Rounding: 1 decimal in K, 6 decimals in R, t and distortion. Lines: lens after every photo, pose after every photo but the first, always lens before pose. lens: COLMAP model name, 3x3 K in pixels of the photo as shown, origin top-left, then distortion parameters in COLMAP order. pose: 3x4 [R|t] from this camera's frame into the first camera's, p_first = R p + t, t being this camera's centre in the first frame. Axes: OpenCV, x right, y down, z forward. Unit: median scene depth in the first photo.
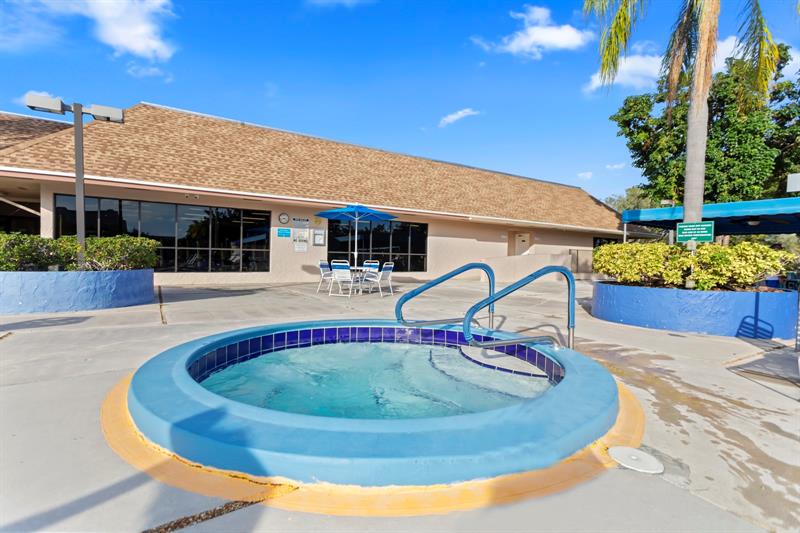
lens RADIAL K [[384.4, 0, 402.9], [0, 384.4, 266.9], [0, 0, 1]] dist [0.017399, -0.001342]
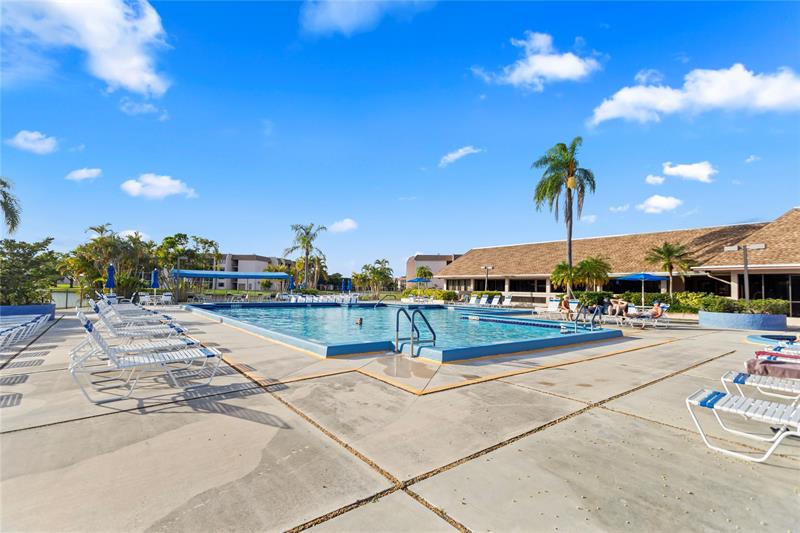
lens RADIAL K [[384.4, 0, 399.0], [0, 384.4, 266.2], [0, 0, 1]] dist [0.017399, -0.001342]
pose [[0.113622, -0.077846, -0.990470, 1.121151], [-0.050759, 0.995169, -0.084038, 0.024046], [0.992227, 0.059823, 0.109121, -1.189964]]
